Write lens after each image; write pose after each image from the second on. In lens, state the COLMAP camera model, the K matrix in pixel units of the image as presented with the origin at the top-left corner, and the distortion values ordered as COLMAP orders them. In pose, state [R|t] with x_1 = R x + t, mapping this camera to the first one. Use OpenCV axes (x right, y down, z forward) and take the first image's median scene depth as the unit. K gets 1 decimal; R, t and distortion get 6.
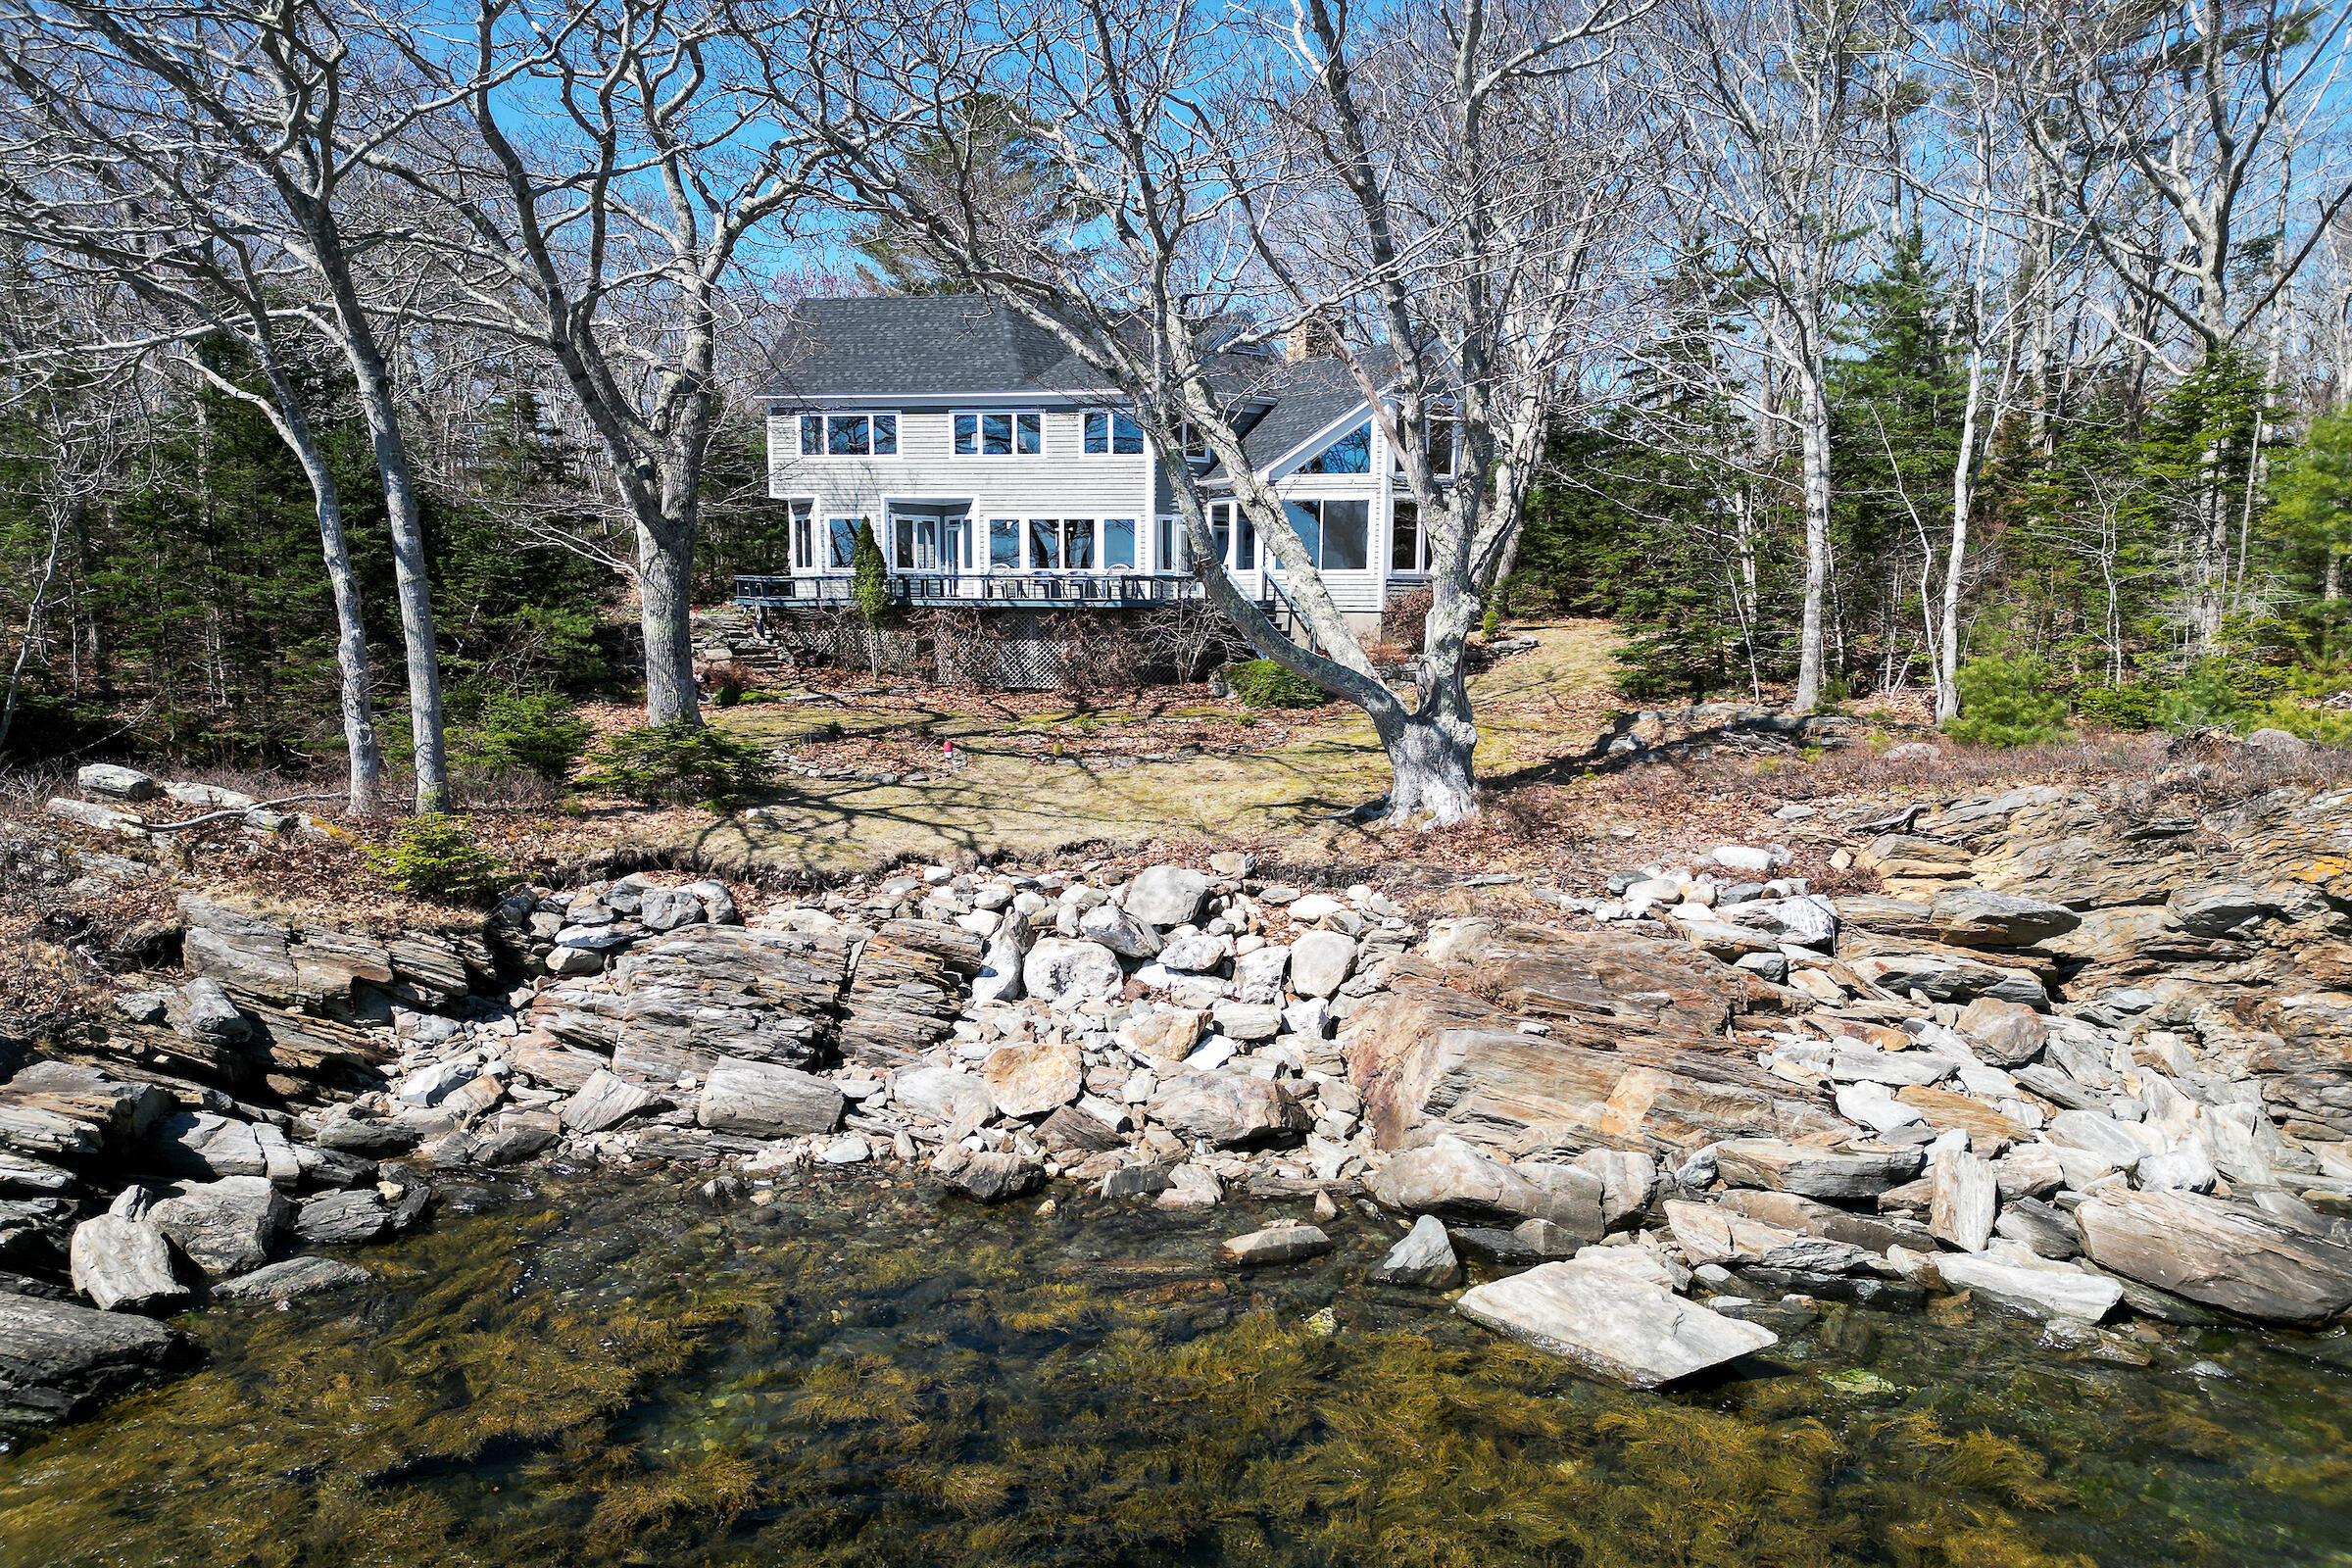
lens RADIAL K [[1625.2, 0, 1203.6], [0, 1625.2, 852.6], [0, 0, 1]] dist [0.063271, -0.065430]
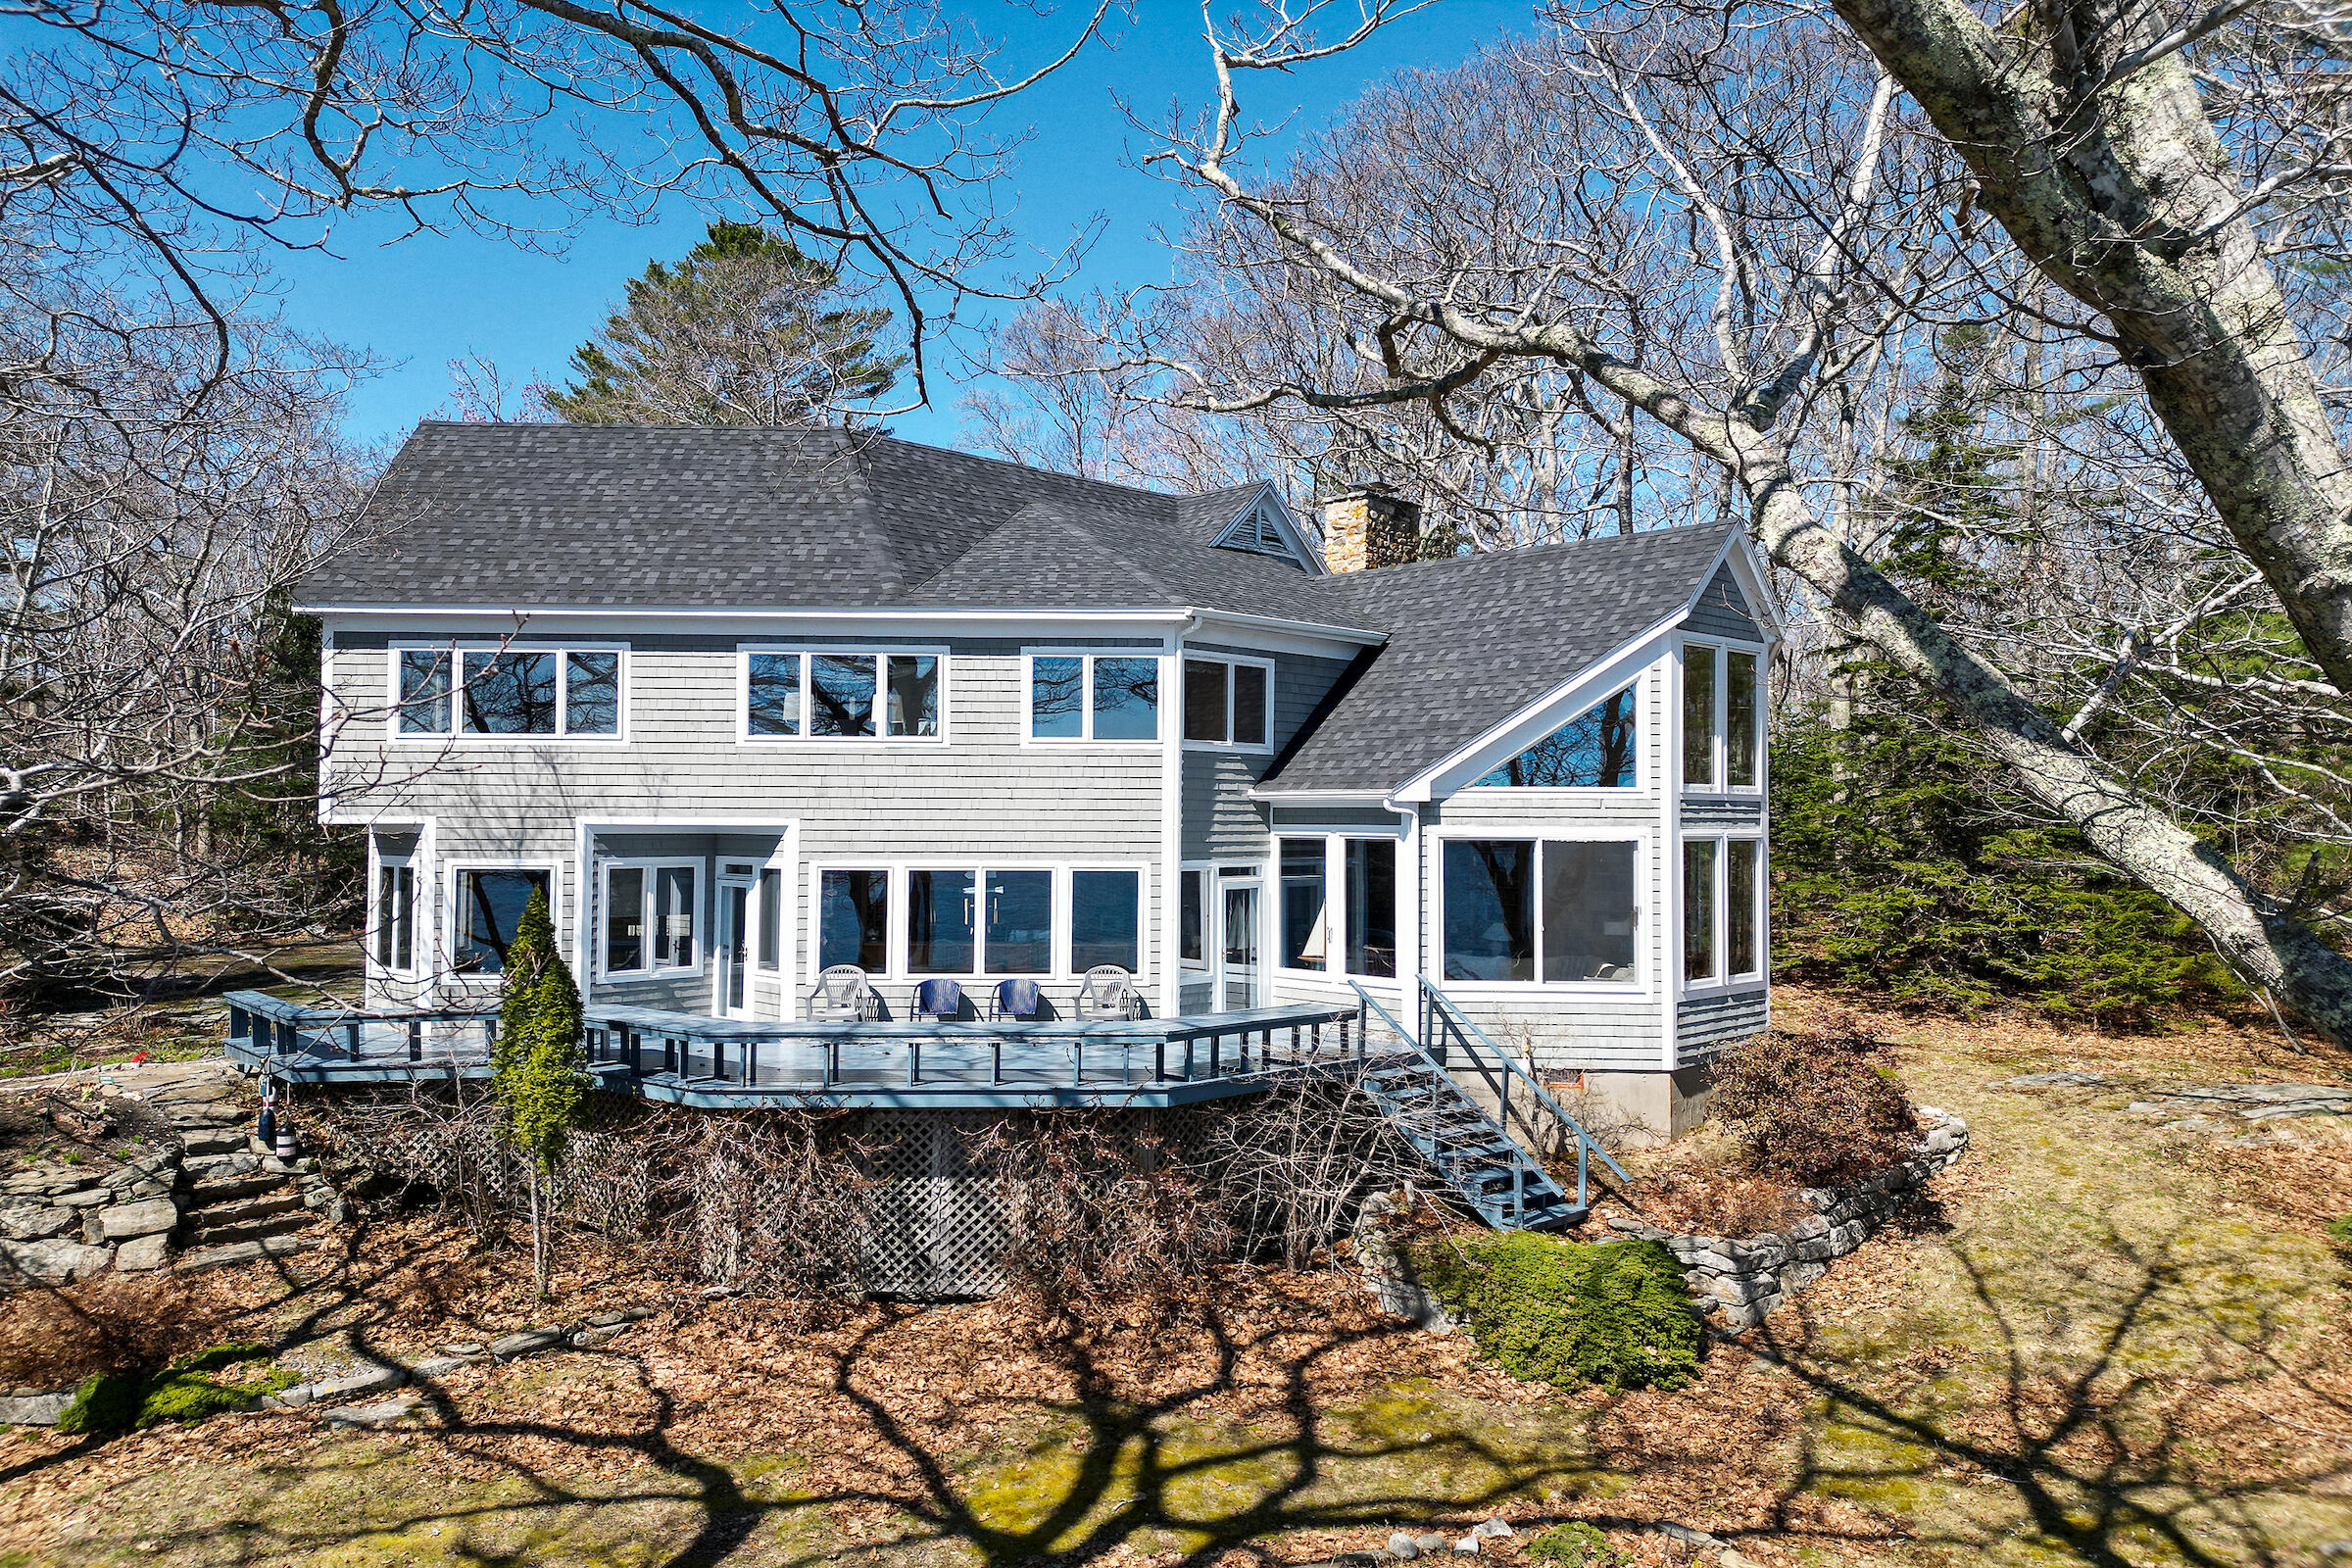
lens RADIAL K [[1625.2, 0, 1184.2], [0, 1625.2, 772.7], [0, 0, 1]] dist [0.063271, -0.065430]
pose [[0.986817, 0.003545, 0.161803, -0.104798], [0.024822, 0.984616, -0.172957, -0.149676], [-0.159927, 0.174694, 0.971548, 0.528754]]
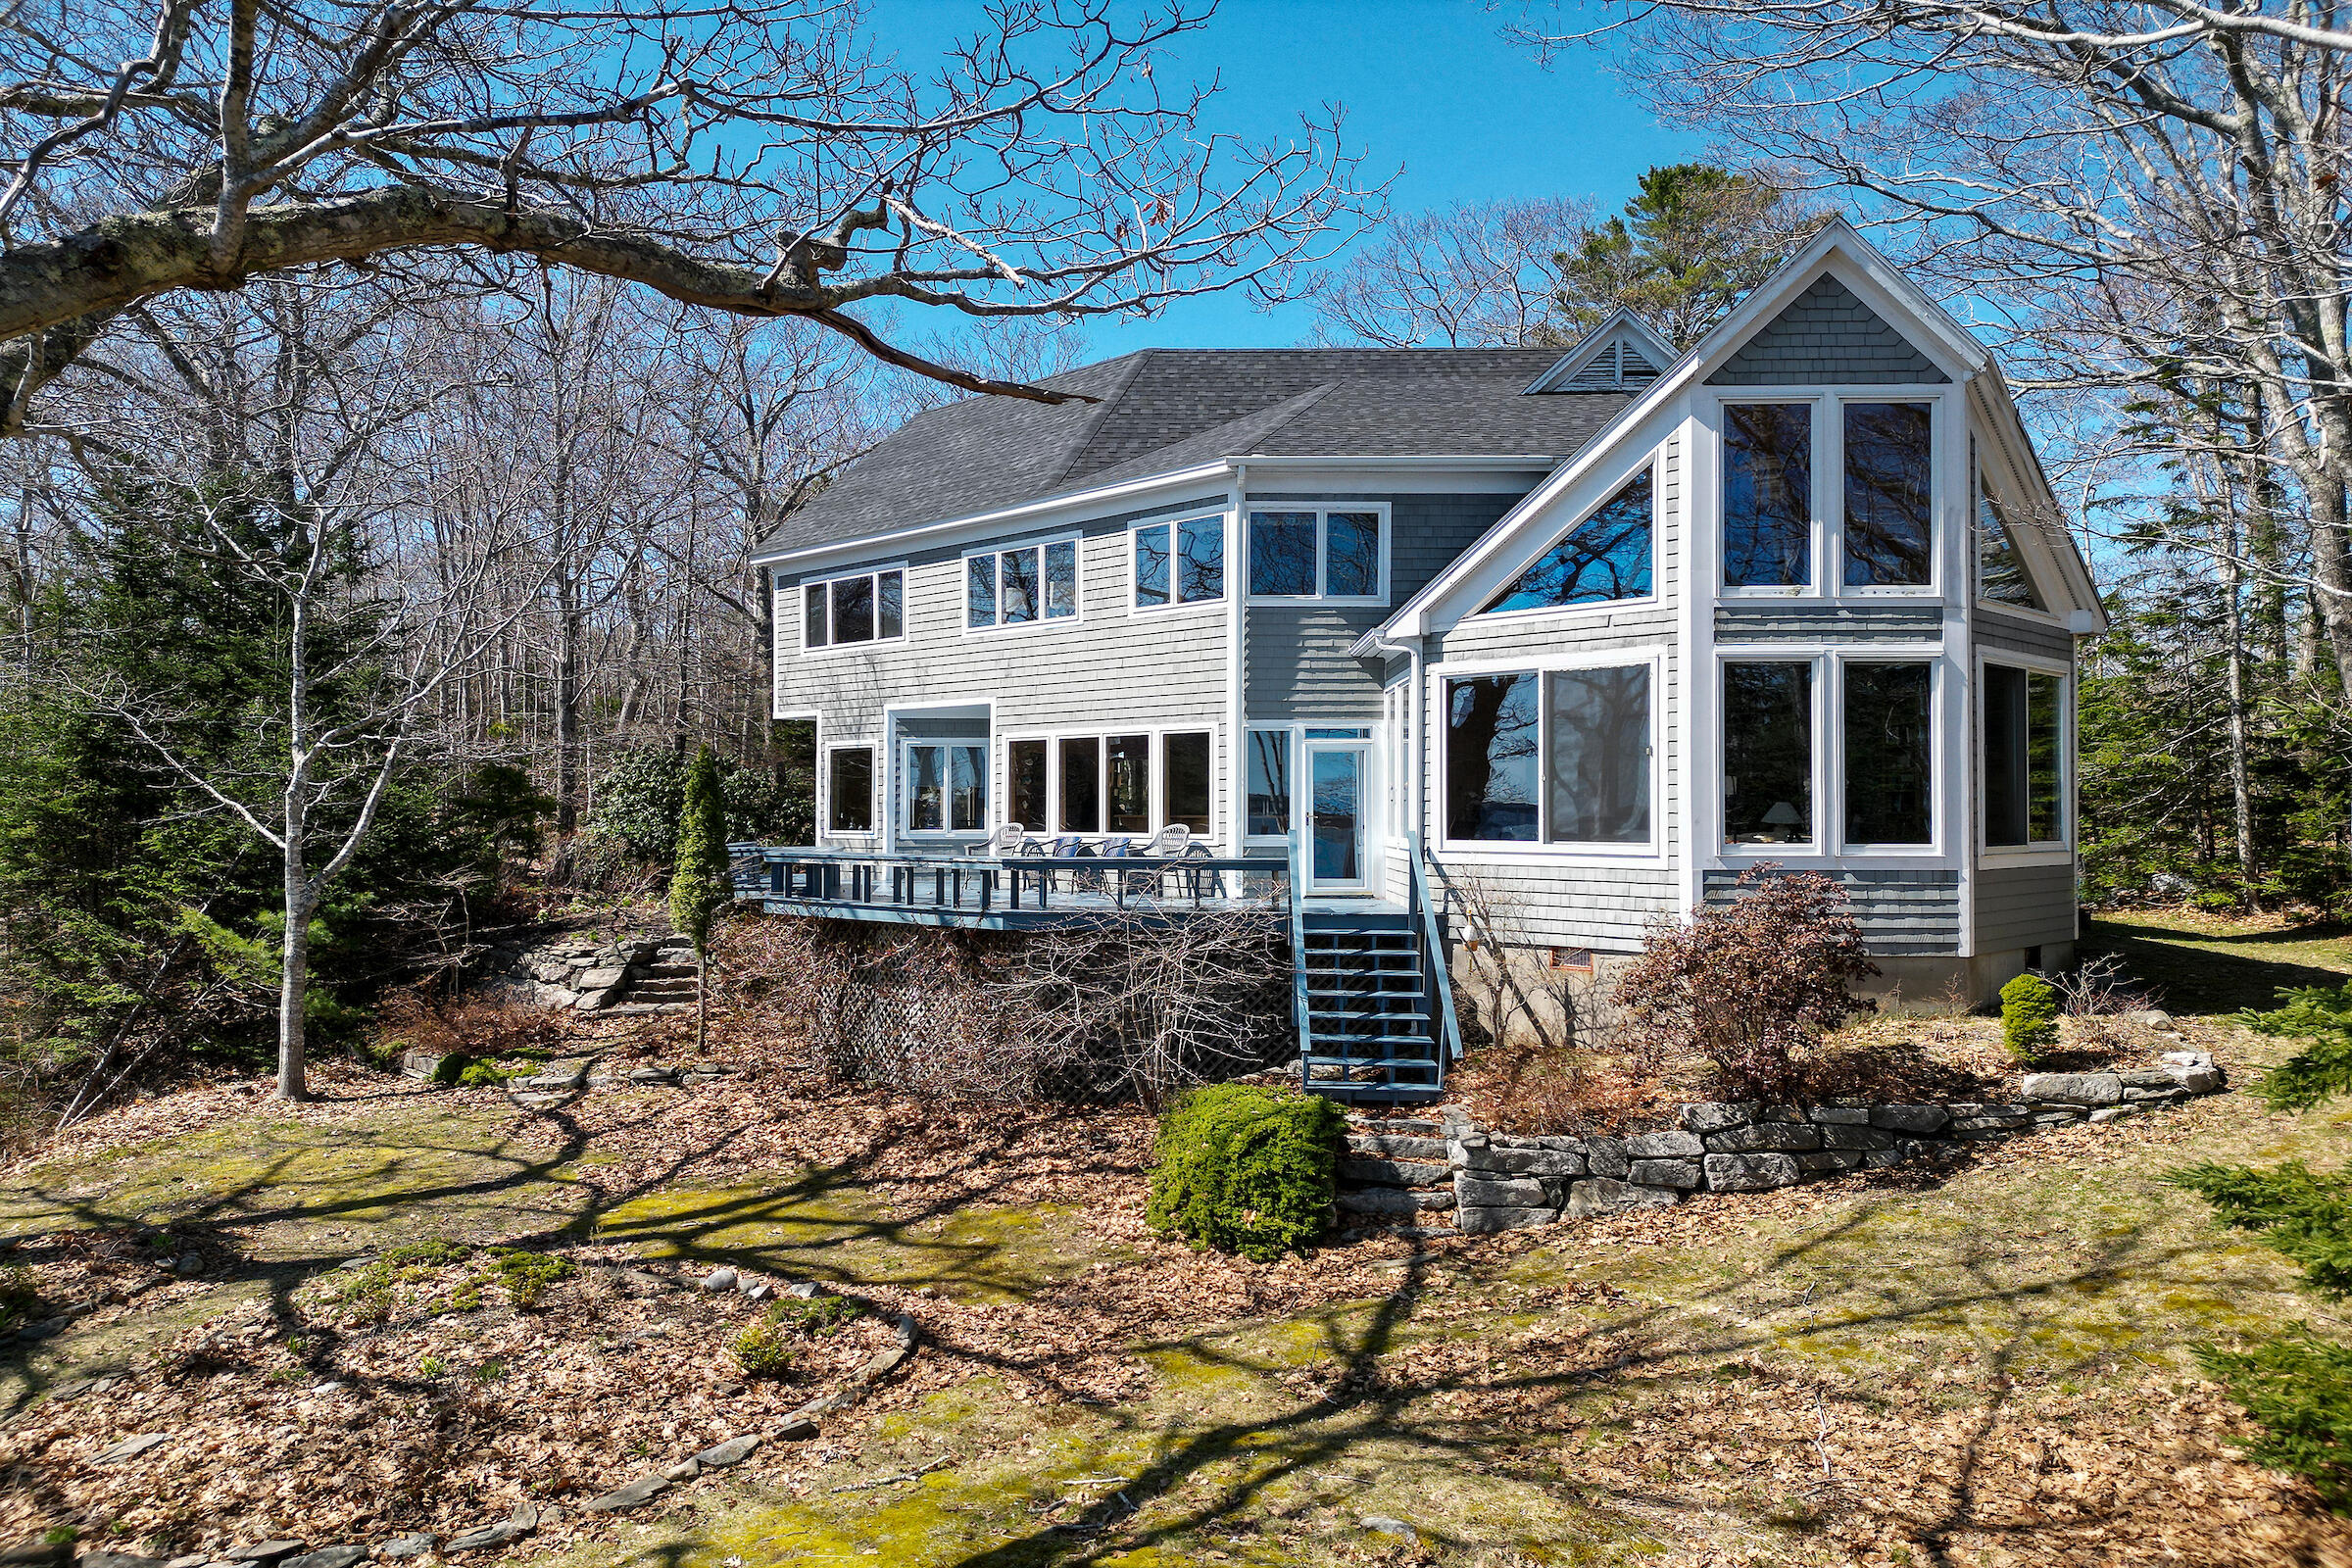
lens RADIAL K [[1619.0, 0, 1193.8], [0, 1619.0, 795.5], [0, 0, 1]] dist [0.061476, -0.000951]
pose [[0.819146, -0.012030, -0.573458, 0.222316], [-0.079451, 0.987763, -0.134211, -0.121558], [0.568055, 0.155501, 0.808166, 0.613692]]
